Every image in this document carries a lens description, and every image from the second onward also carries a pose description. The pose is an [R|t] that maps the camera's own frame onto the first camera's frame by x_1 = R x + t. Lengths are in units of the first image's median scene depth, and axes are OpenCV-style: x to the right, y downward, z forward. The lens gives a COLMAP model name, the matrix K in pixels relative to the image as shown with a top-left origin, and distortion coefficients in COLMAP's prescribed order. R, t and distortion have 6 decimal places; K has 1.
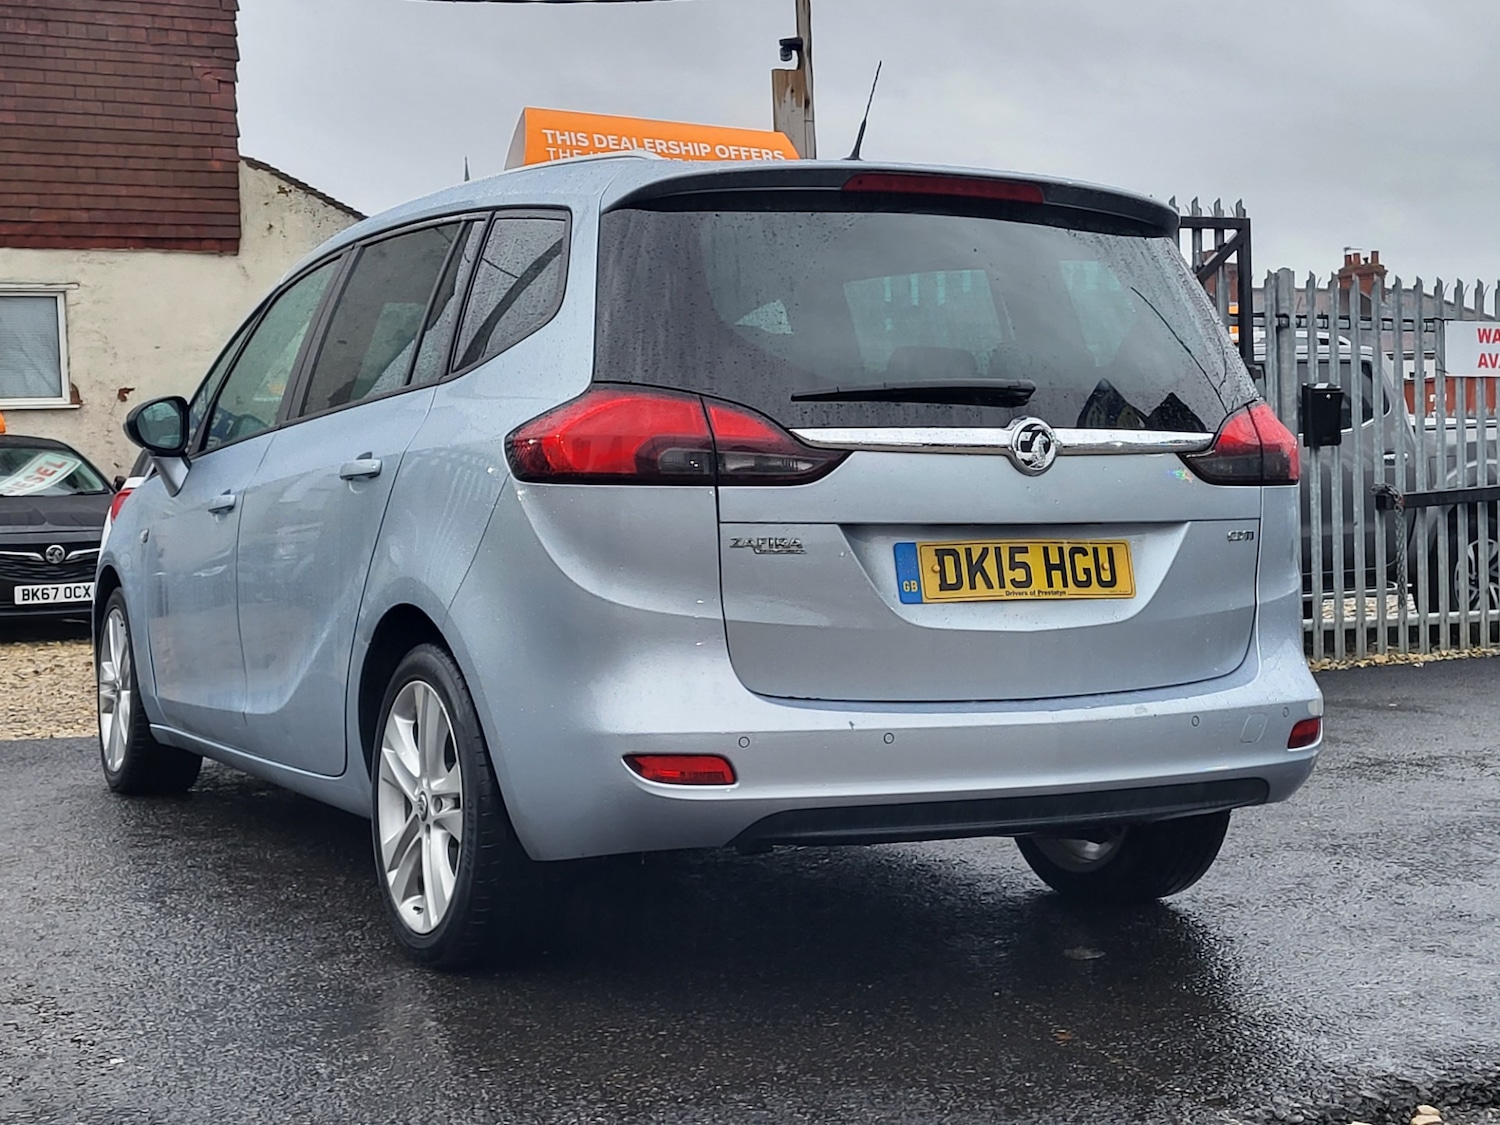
lens RADIAL K [[2390.4, 0, 723.9], [0, 2390.4, 616.8], [0, 0, 1]] dist [0.051290, 0.038693]
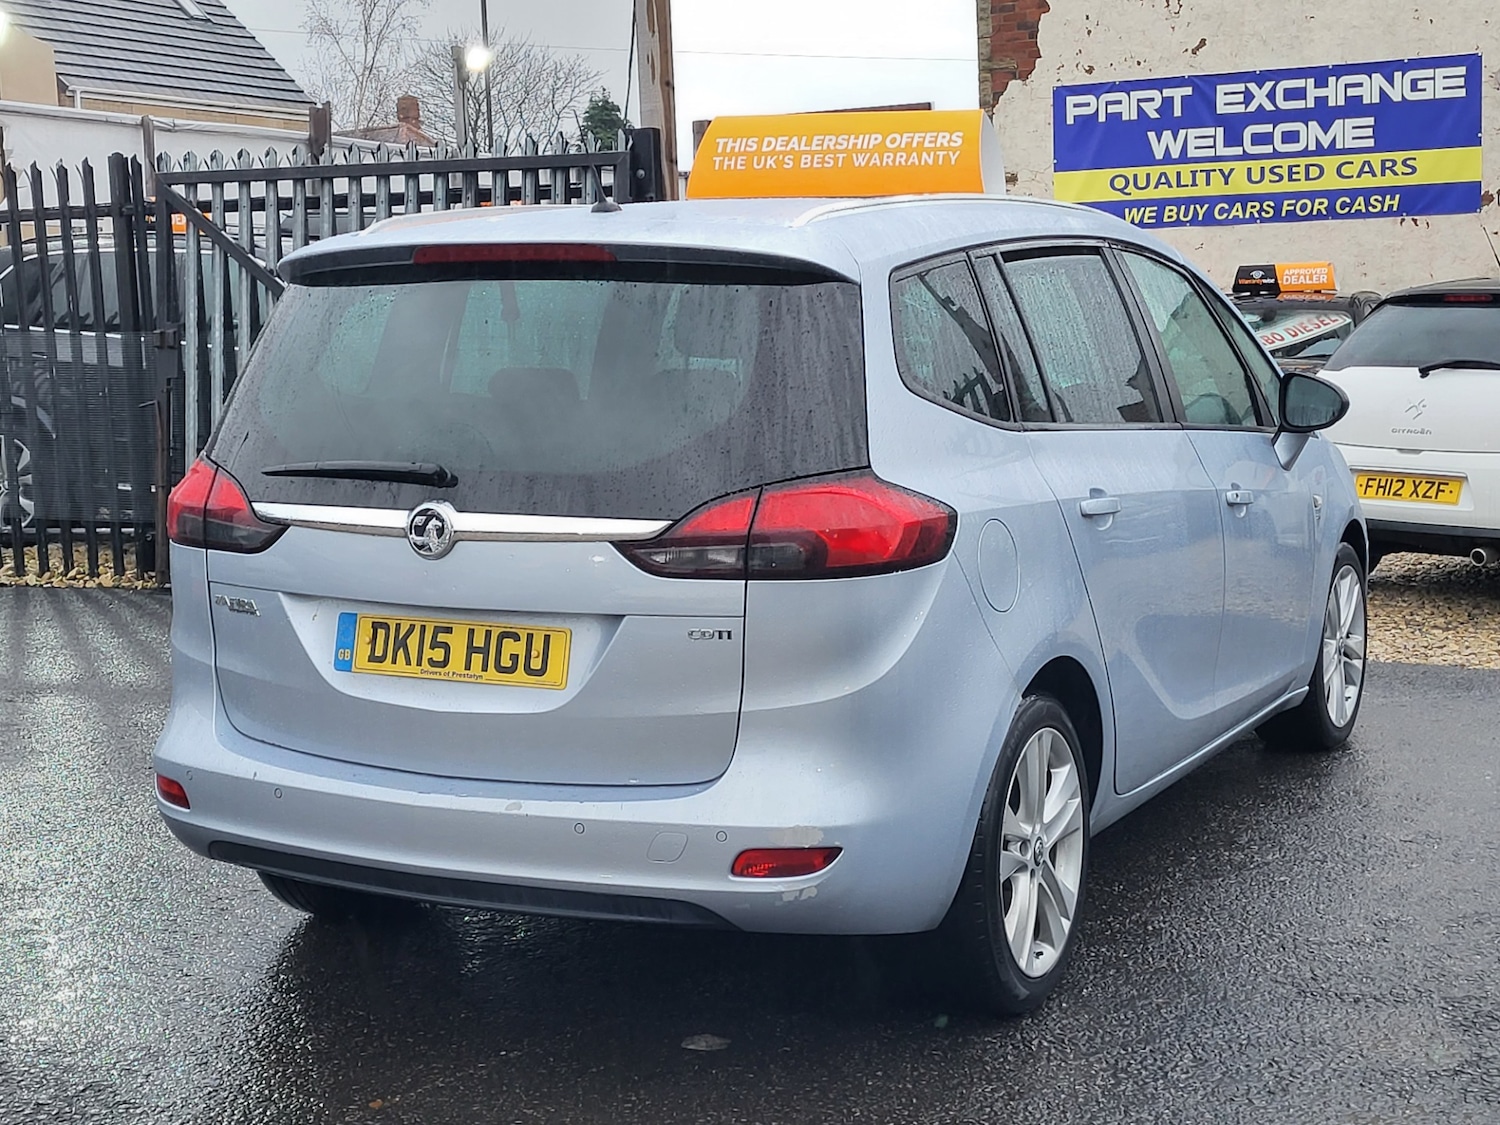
lens RADIAL K [[2390.4, 0, 723.9], [0, 2390.4, 616.8], [0, 0, 1]] dist [0.051290, 0.038693]
pose [[0.557696, 0.117237, -0.821724, 1.018905], [-0.029228, 0.992135, 0.121714, -0.159757], [0.829531, -0.043862, 0.556736, 0.537251]]
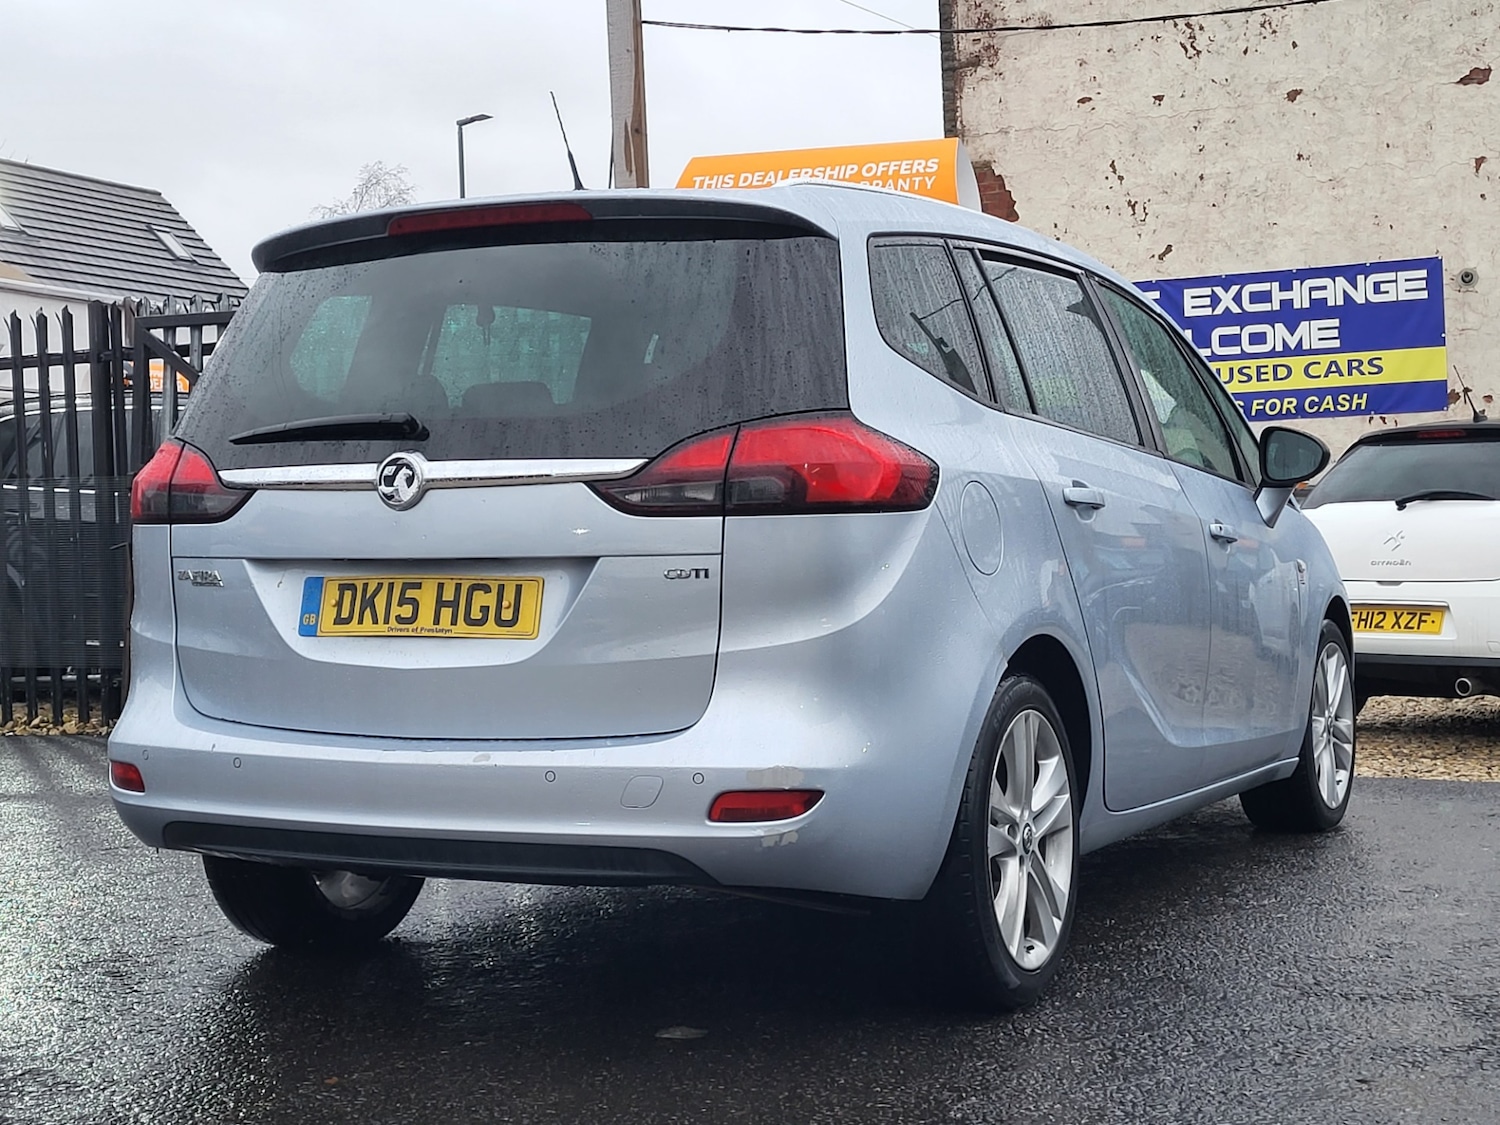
lens RADIAL K [[2397.7, 0, 720.8], [0, 2397.7, 562.8], [0, 0, 1]] dist [0.049984, 0.038181]
pose [[0.565162, 0.006742, -0.824952, 1.007010], [-0.029993, 0.999473, -0.012379, -0.028910], [0.824435, 0.031739, 0.565067, 0.549013]]
